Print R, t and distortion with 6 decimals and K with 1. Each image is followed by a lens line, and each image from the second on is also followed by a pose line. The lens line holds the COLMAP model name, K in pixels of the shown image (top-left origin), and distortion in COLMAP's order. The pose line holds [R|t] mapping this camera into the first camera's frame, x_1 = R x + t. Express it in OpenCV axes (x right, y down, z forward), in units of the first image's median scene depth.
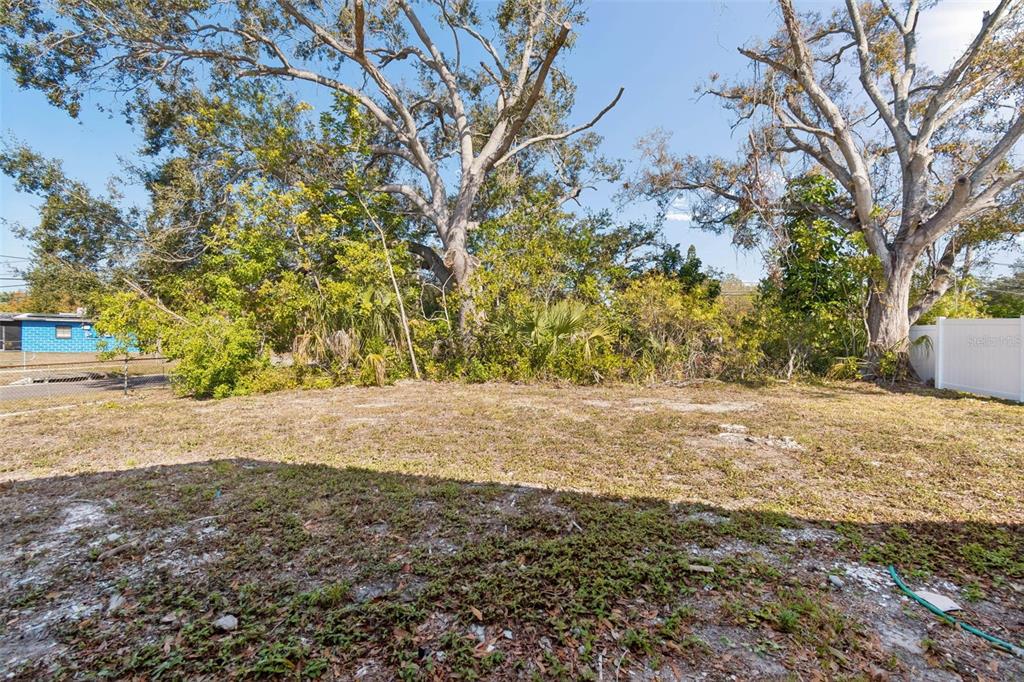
lens RADIAL K [[474.4, 0, 514.5], [0, 474.4, 343.9], [0, 0, 1]] dist [0.004338, -0.000169]
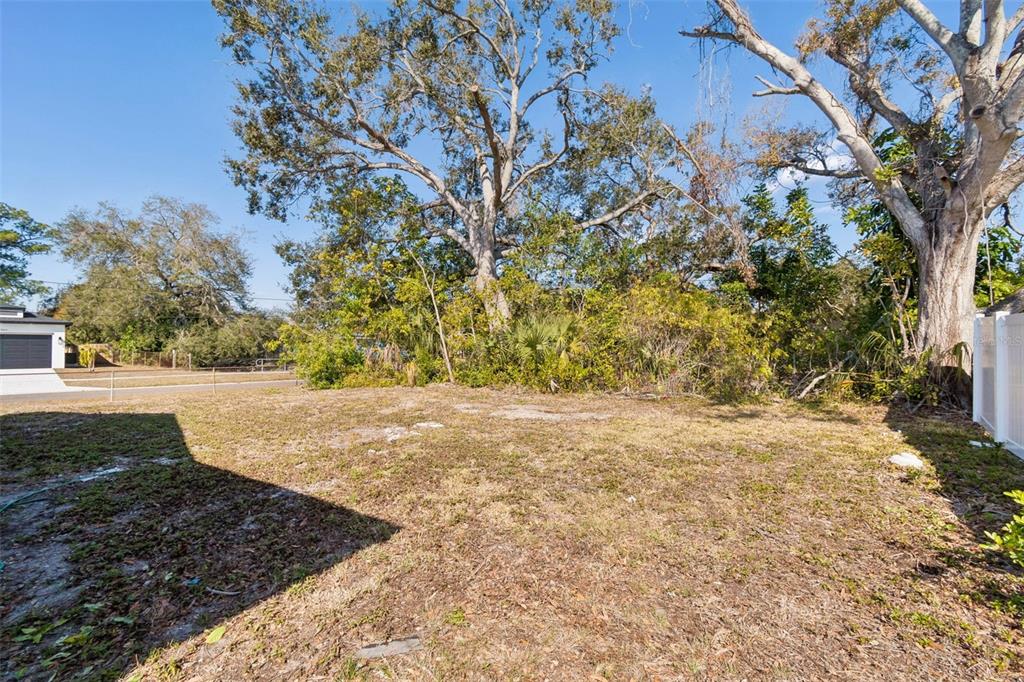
lens RADIAL K [[474.4, 0, 514.5], [0, 474.4, 343.9], [0, 0, 1]] dist [0.004338, -0.000169]
pose [[0.822321, -0.013765, -0.568857, 0.682753], [0.002937, 0.999797, -0.019948, -0.002798], [0.569016, 0.014733, 0.822195, 0.070146]]
